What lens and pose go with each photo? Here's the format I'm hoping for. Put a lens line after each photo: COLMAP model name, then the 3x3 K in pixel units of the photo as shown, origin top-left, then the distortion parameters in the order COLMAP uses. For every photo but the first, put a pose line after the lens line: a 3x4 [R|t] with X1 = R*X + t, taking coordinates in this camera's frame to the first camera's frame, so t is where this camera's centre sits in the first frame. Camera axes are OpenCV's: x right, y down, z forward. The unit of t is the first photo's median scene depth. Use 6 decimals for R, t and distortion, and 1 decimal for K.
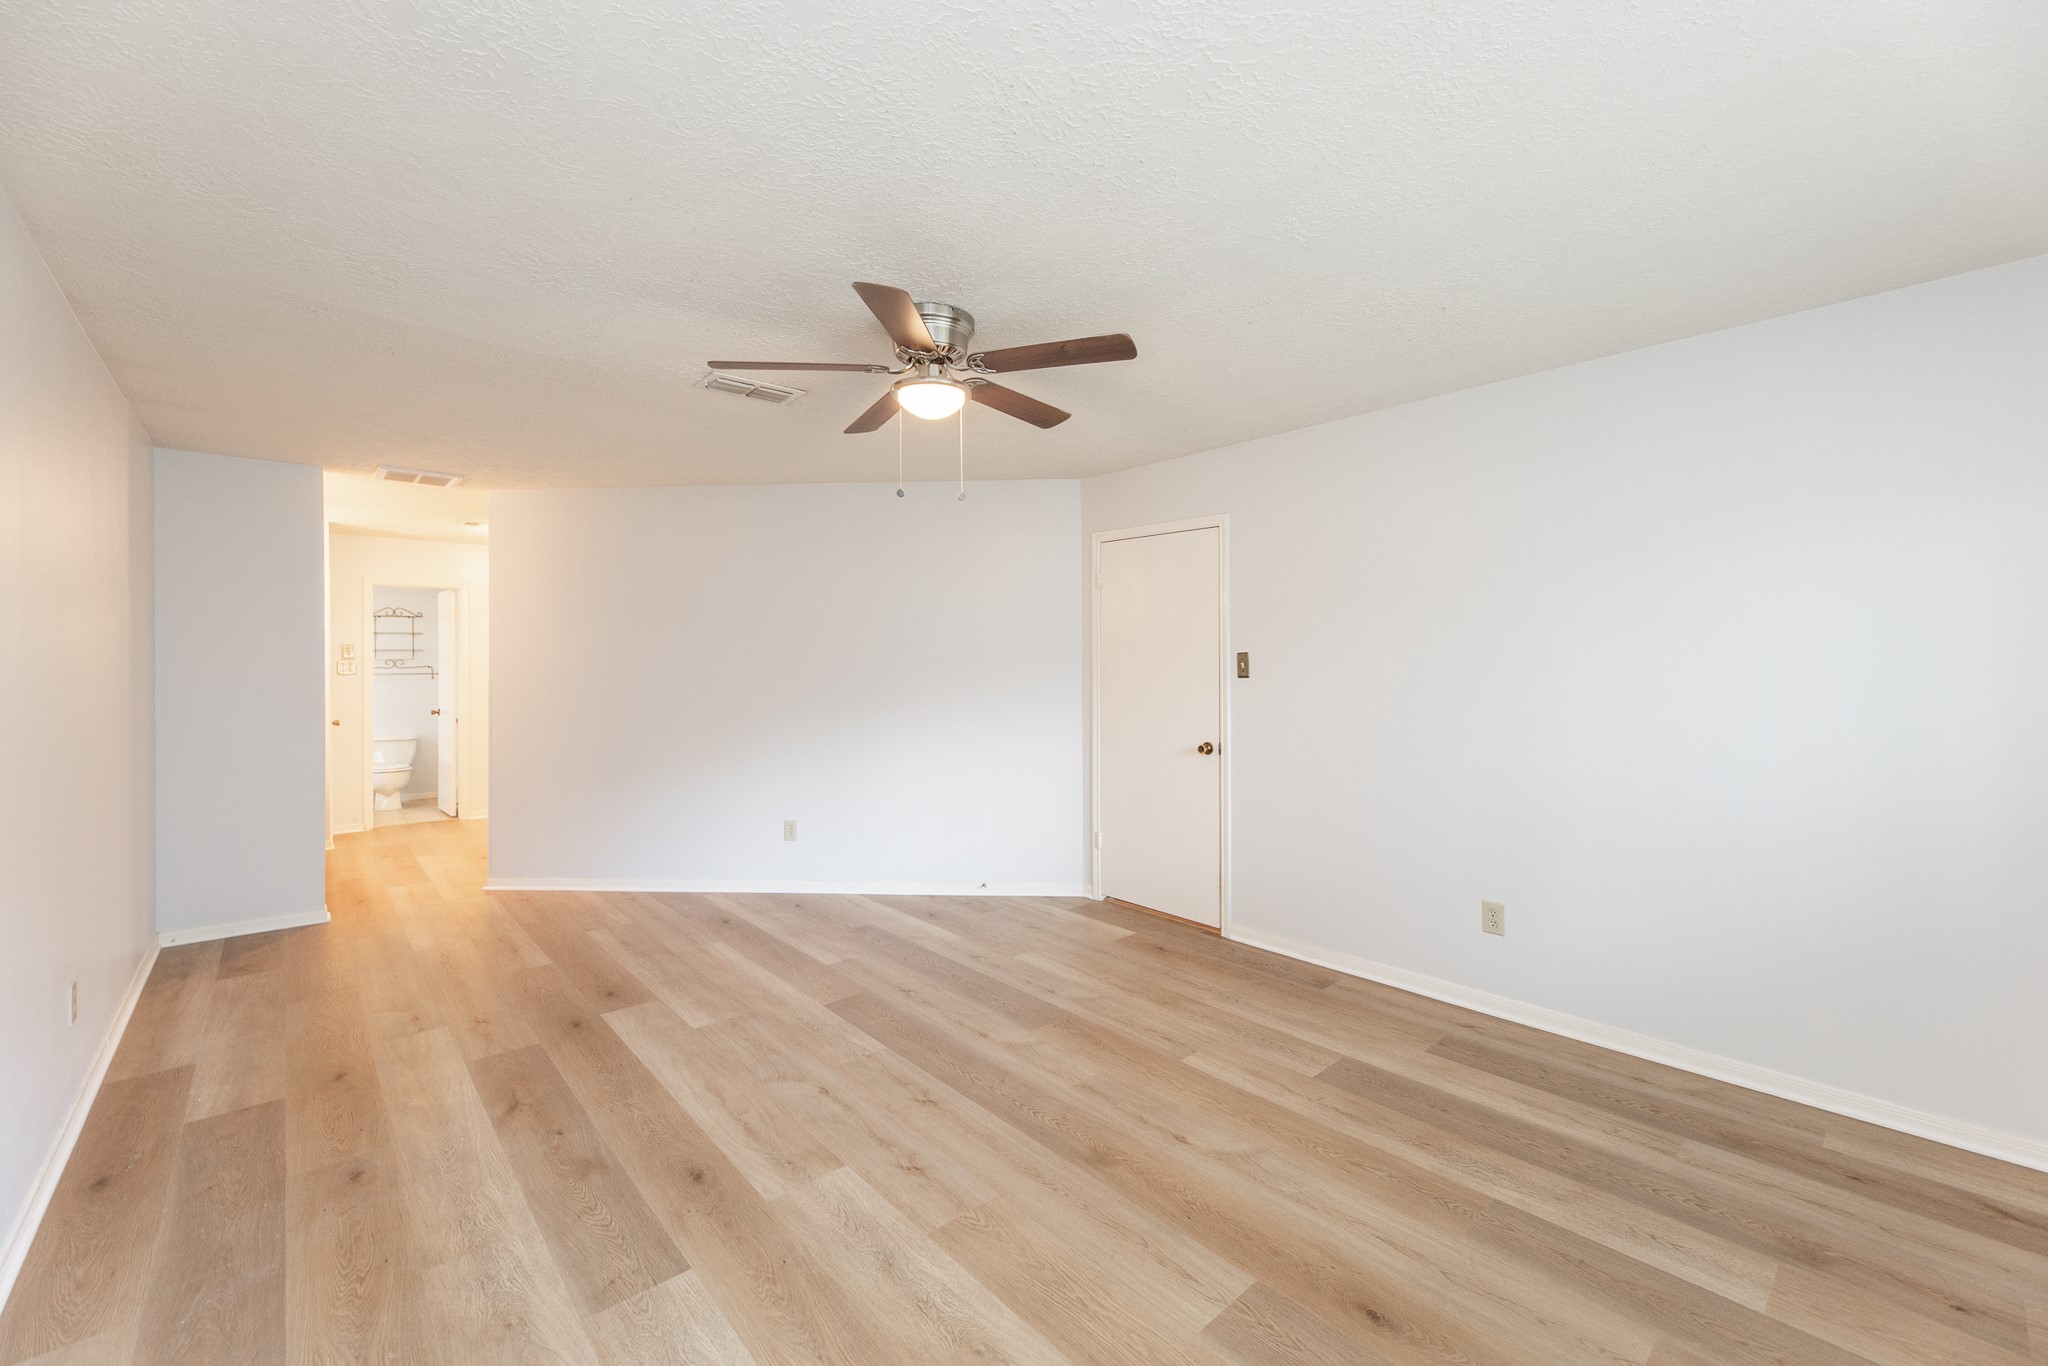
lens RADIAL K [[809.9, 0, 1024.0], [0, 809.9, 683.0], [0, 0, 1]] dist [-0.000021, -0.000048]
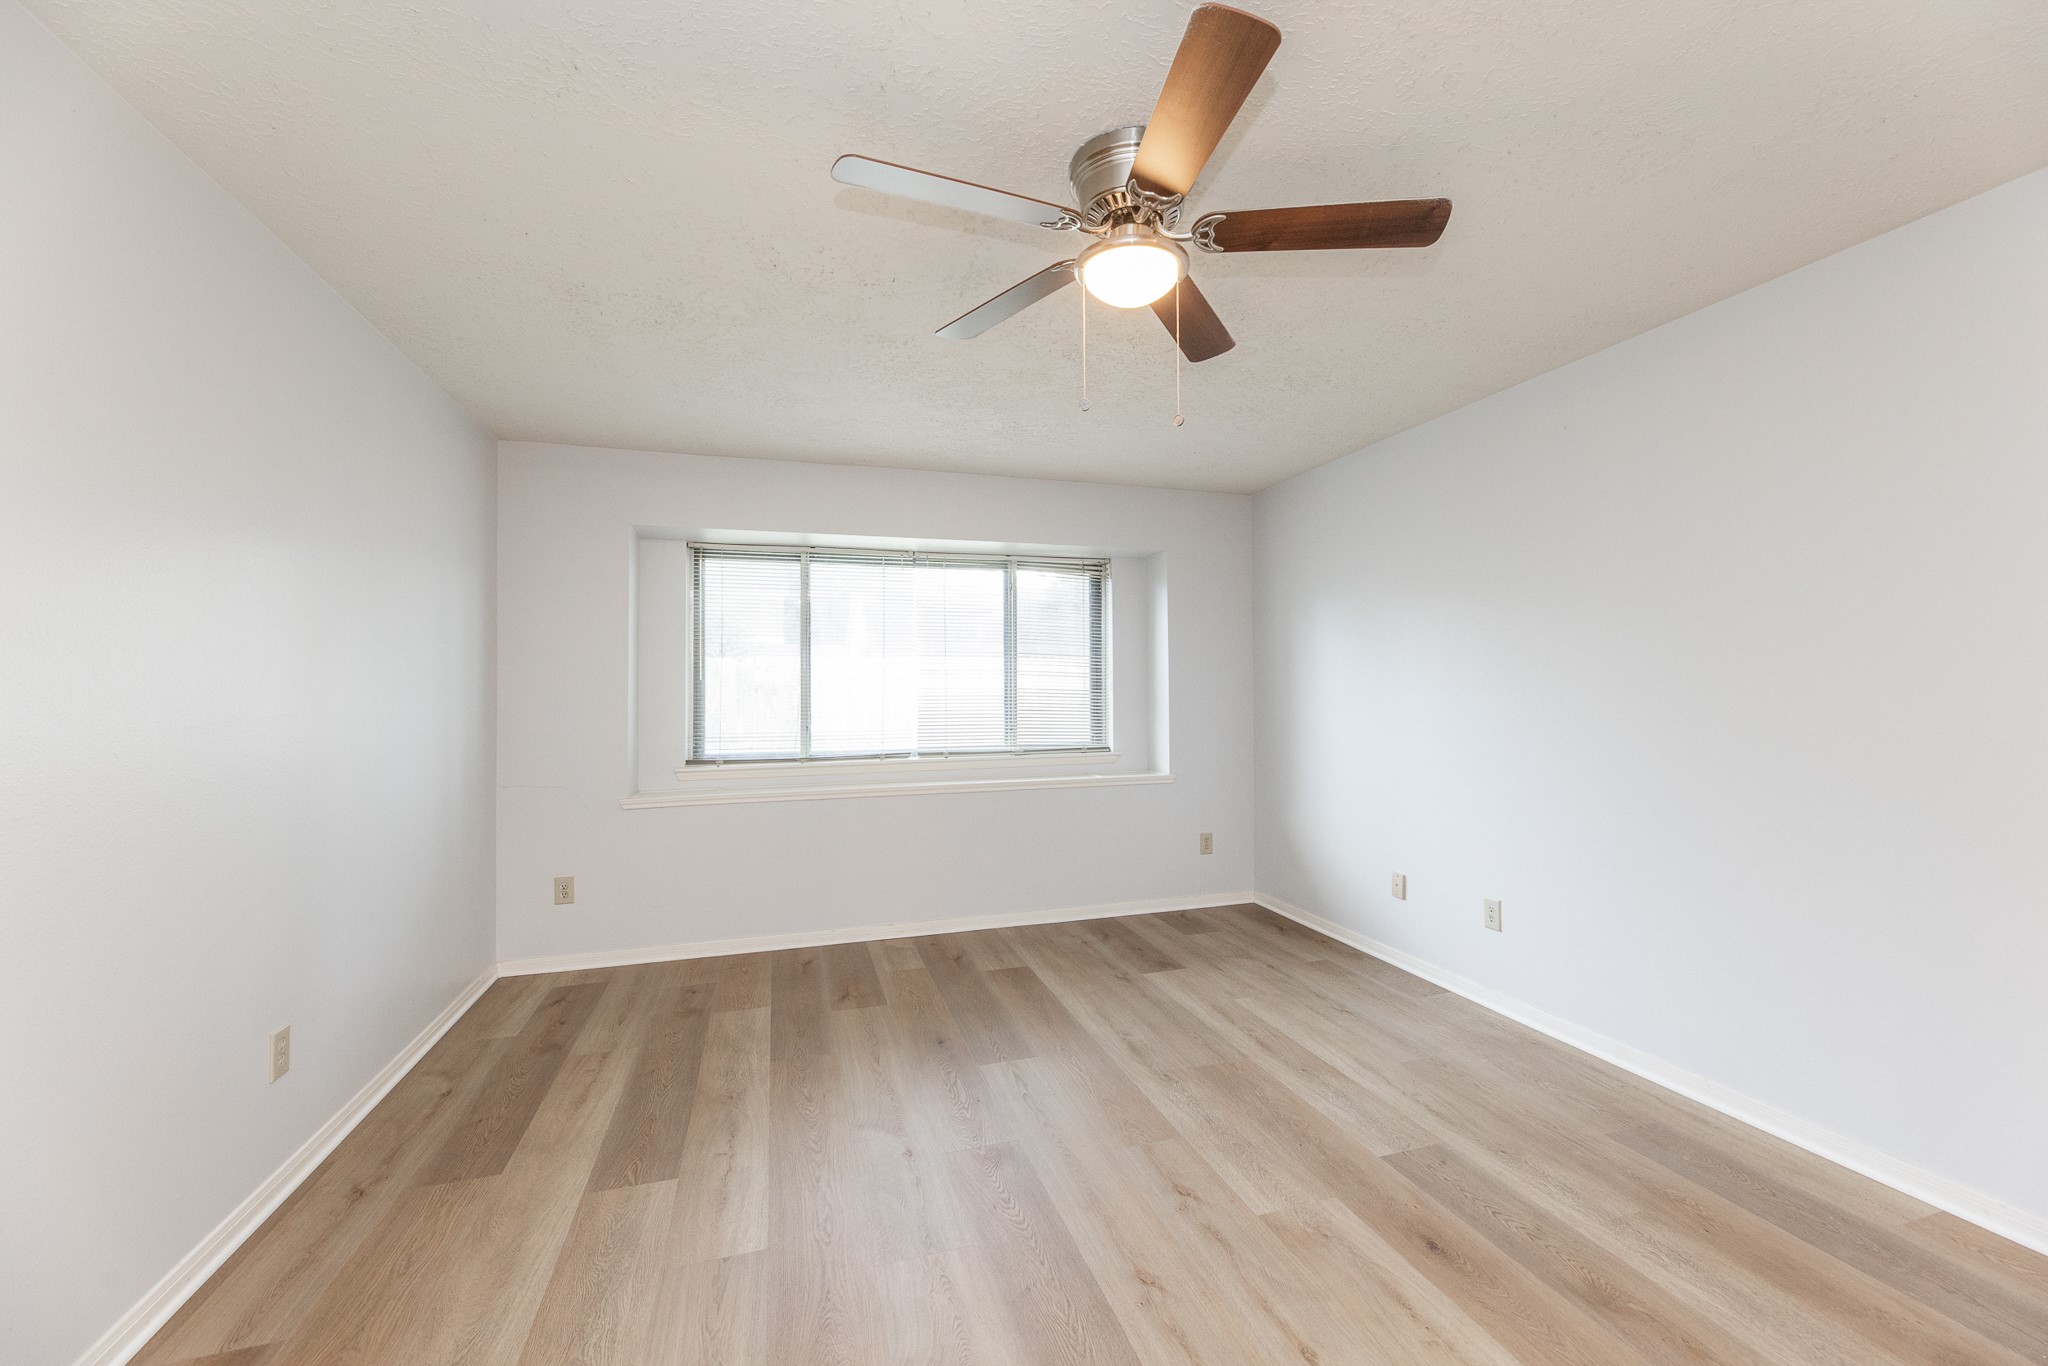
lens RADIAL K [[809.9, 0, 1024.0], [0, 809.9, 683.0], [0, 0, 1]] dist [-0.000021, -0.000048]
pose [[-0.906107, 0.016758, 0.422717, -0.358626], [0.022187, 0.999722, 0.007928, -0.008667], [-0.422467, 0.016562, -0.906227, 1.833158]]
